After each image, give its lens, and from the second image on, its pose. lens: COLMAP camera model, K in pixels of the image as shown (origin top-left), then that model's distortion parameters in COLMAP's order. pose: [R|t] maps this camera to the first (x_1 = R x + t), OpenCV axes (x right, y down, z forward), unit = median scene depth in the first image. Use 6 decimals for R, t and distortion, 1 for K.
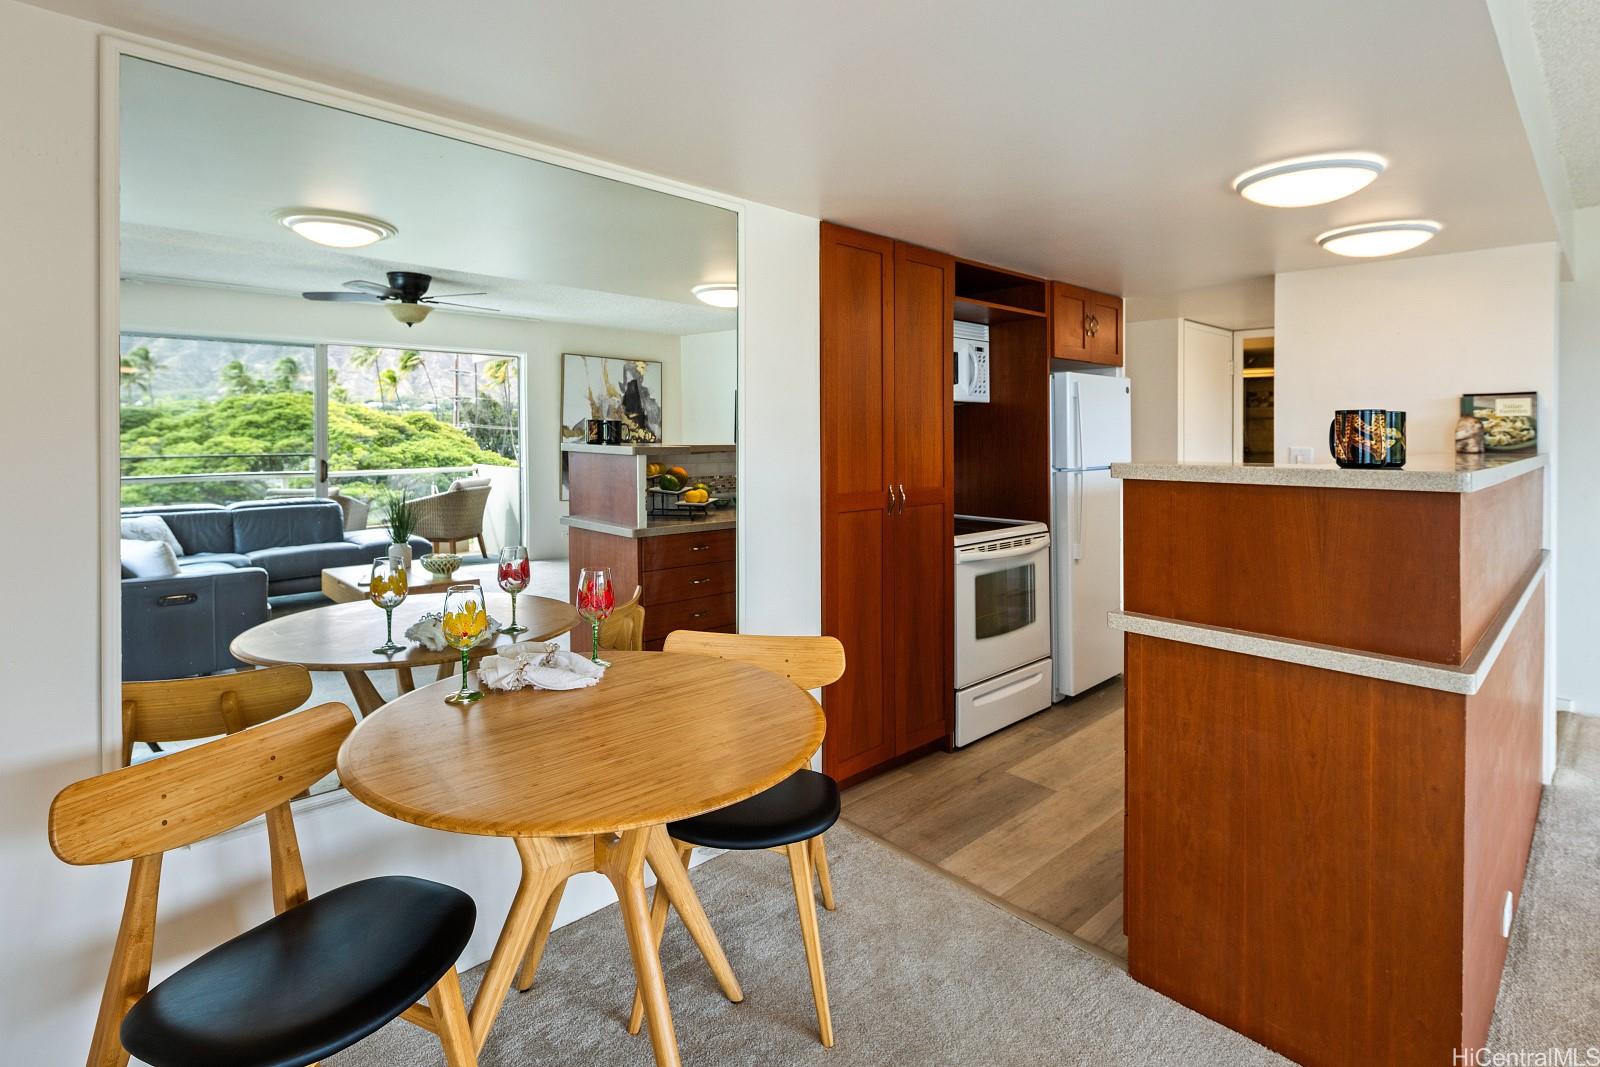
lens RADIAL K [[784.6, 0, 796.9], [0, 784.6, 429.9], [0, 0, 1]] dist [0.000364, -0.000114]
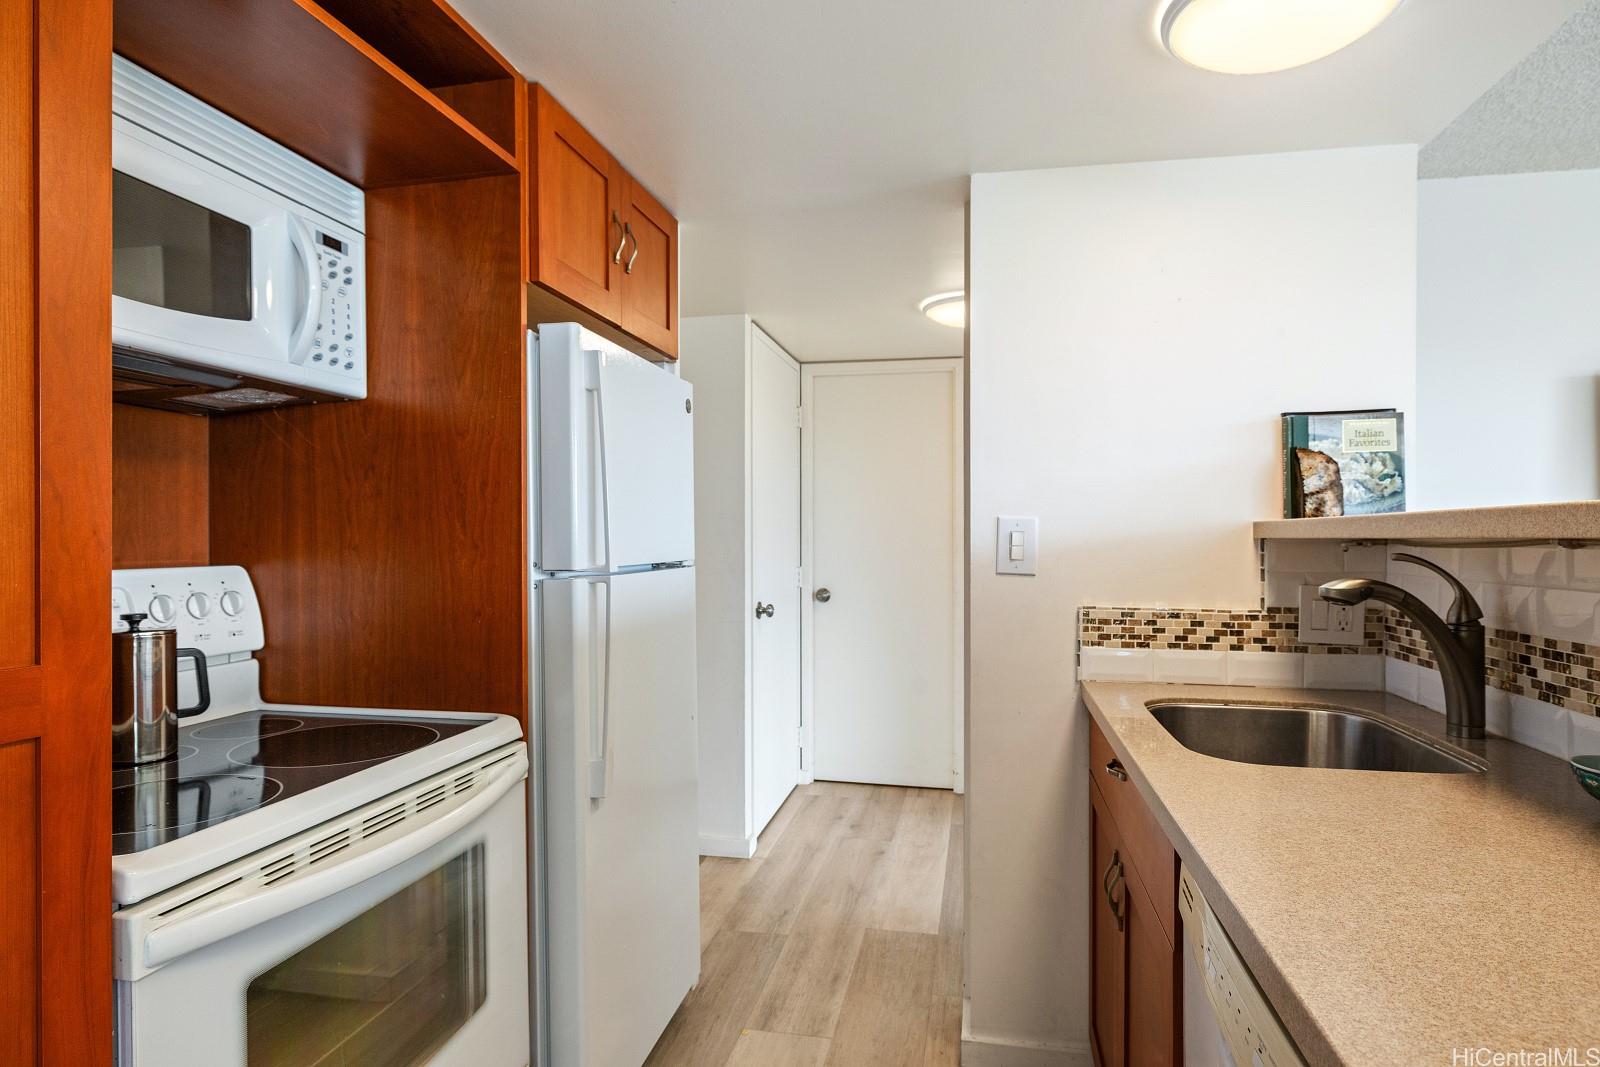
lens RADIAL K [[876.0, 0, 800.0], [0, 876.0, 533.5], [0, 0, 1]] dist [-0.001516, 0.000132]
pose [[0.823000, -0.001966, 0.568038, 0.188961], [0.000642, 0.999997, 0.002530, 0.029961], [-0.568041, -0.001717, 0.822998, 0.573286]]
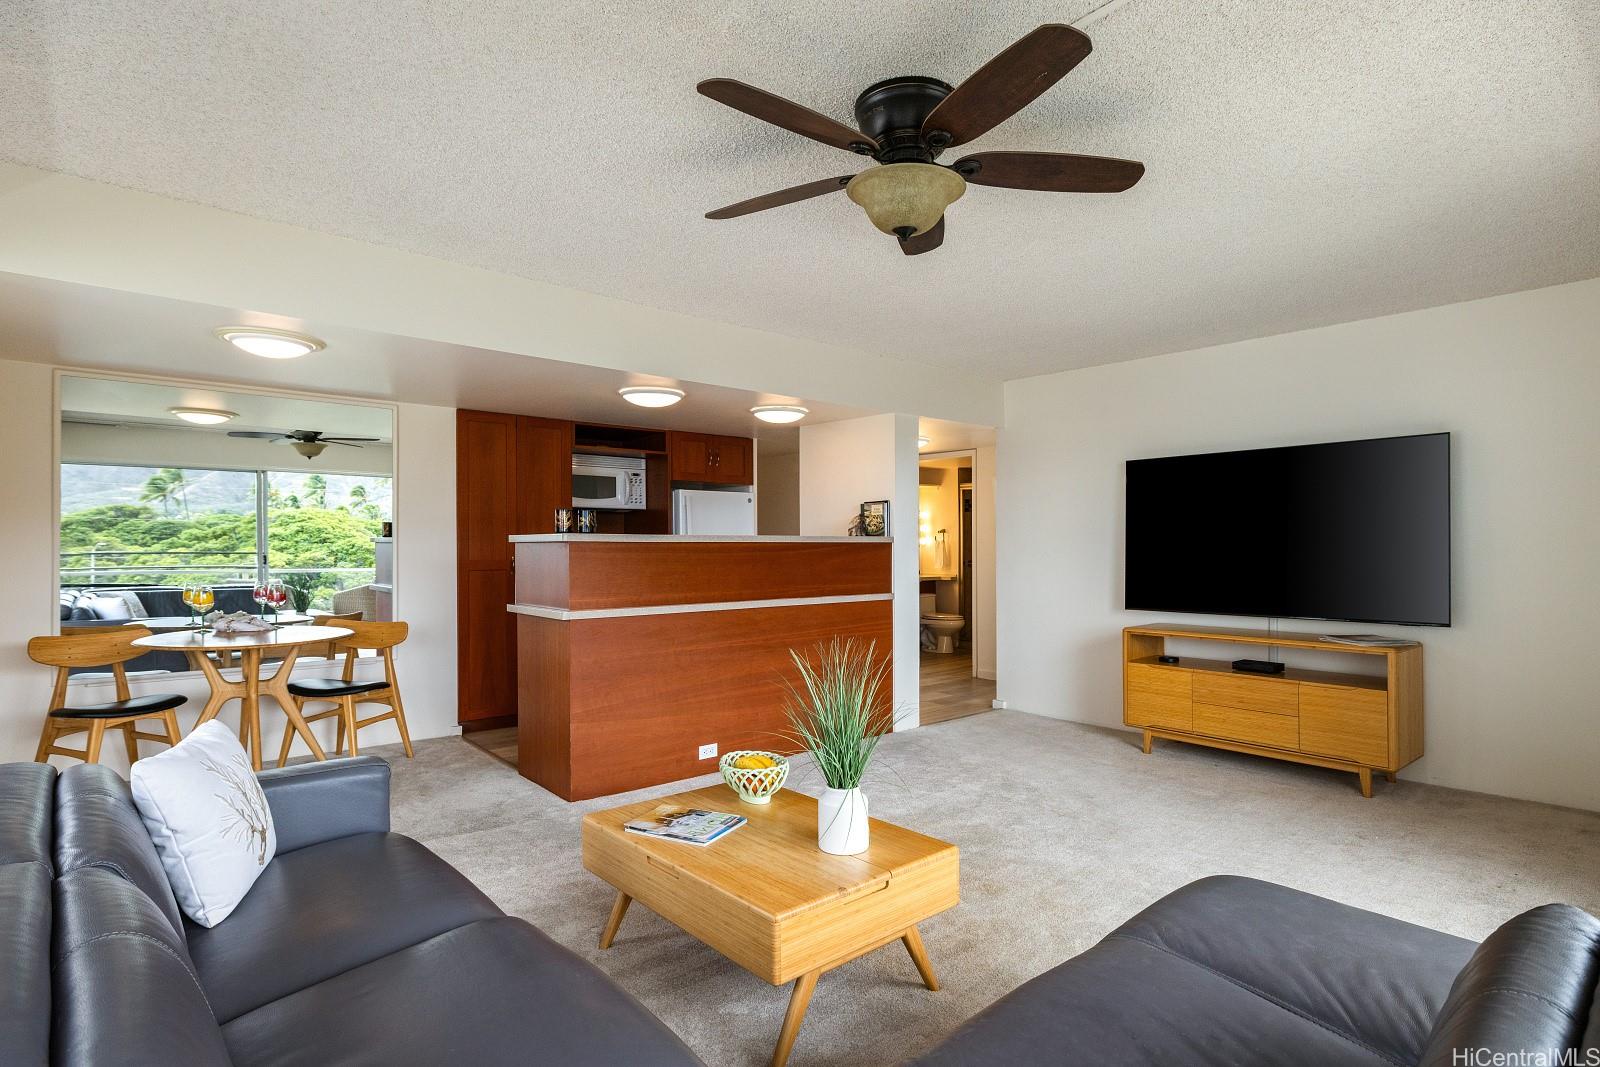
lens RADIAL K [[821.8, 0, 800.0], [0, 821.8, 533.5], [0, 0, 1]] dist [0.004413, 0.001668]
pose [[0.998368, -0.002192, -0.057072, 0.672696], [0.001457, 0.999915, -0.012932, 0.035269], [0.057096, 0.012828, 0.998286, -0.615758]]
